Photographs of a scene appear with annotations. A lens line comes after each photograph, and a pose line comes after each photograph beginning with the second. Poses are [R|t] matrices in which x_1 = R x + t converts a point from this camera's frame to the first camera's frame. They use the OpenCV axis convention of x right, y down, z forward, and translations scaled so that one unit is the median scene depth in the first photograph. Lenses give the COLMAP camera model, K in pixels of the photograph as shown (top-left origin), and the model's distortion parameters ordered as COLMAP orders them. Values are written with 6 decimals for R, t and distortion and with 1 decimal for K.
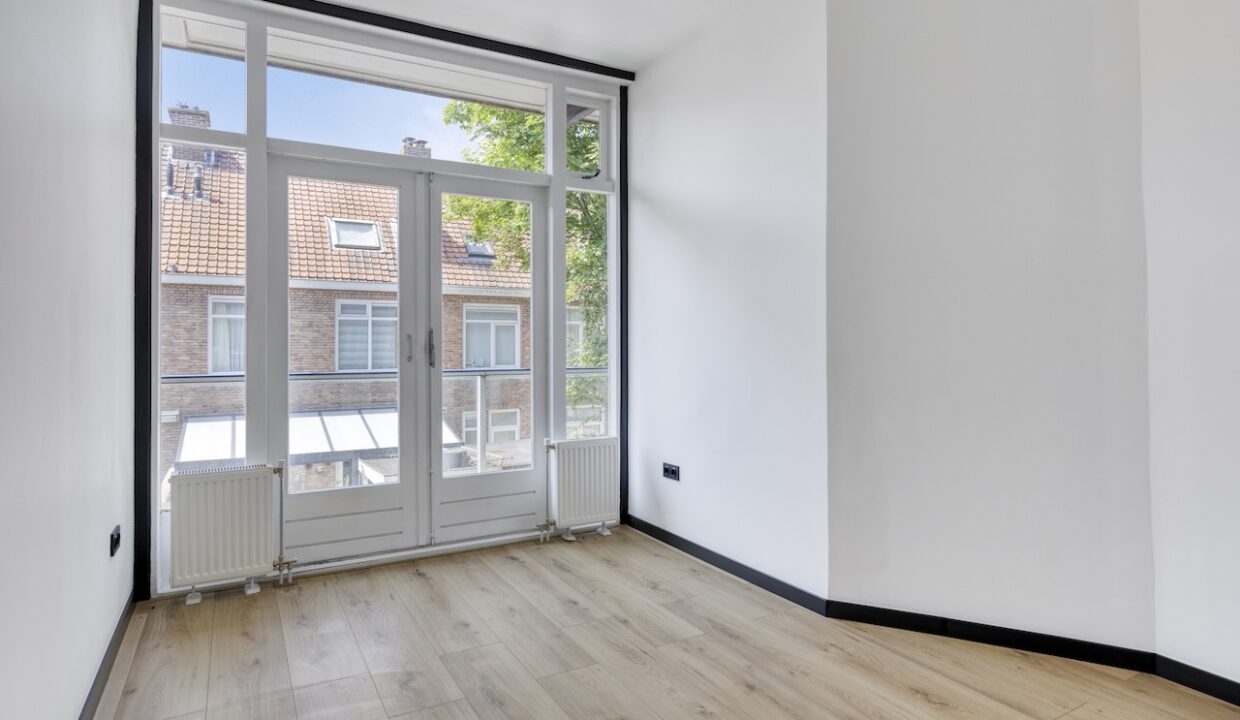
lens RADIAL K [[668.1, 0, 621.9], [0, 668.1, 344.2], [0, 0, 1]] dist [0.001148, 0.000010]
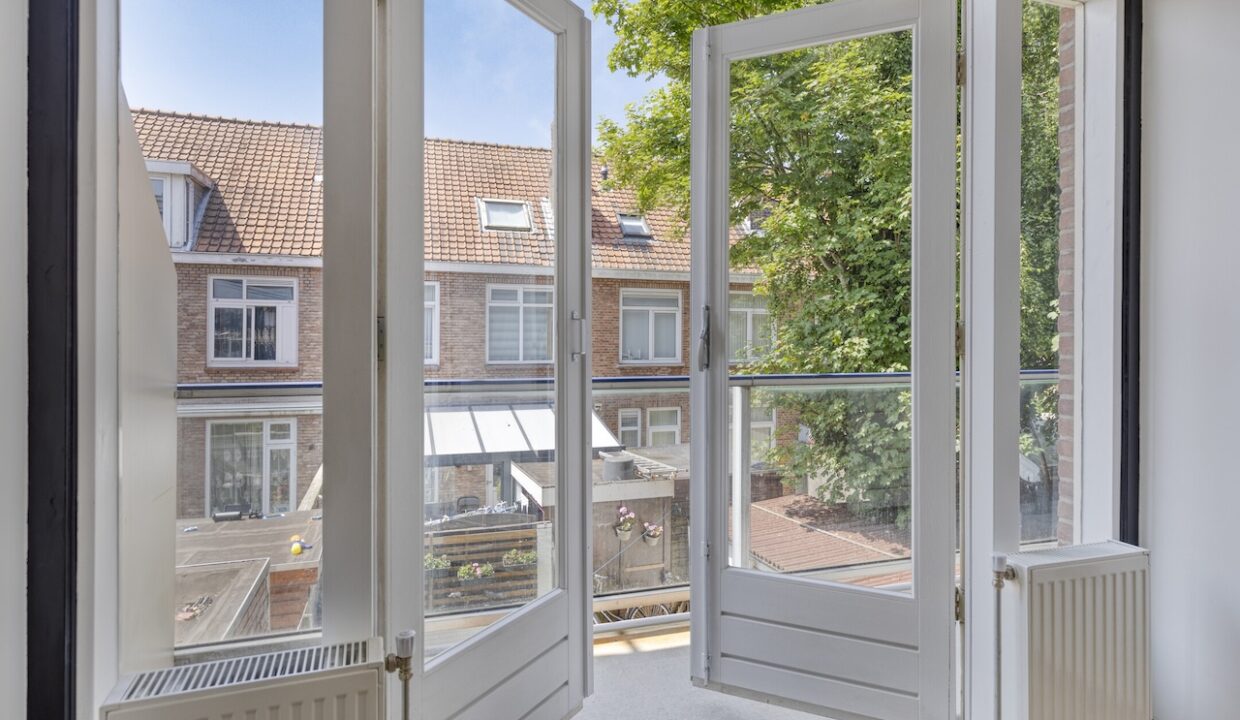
lens RADIAL K [[668.1, 0, 621.9], [0, 668.1, 344.2], [0, 0, 1]] dist [0.001148, 0.000010]
pose [[0.980706, 0.008859, -0.195289, -0.059487], [-0.006158, 0.999877, 0.014432, 0.001012], [0.195393, -0.012951, 0.980640, 0.122717]]
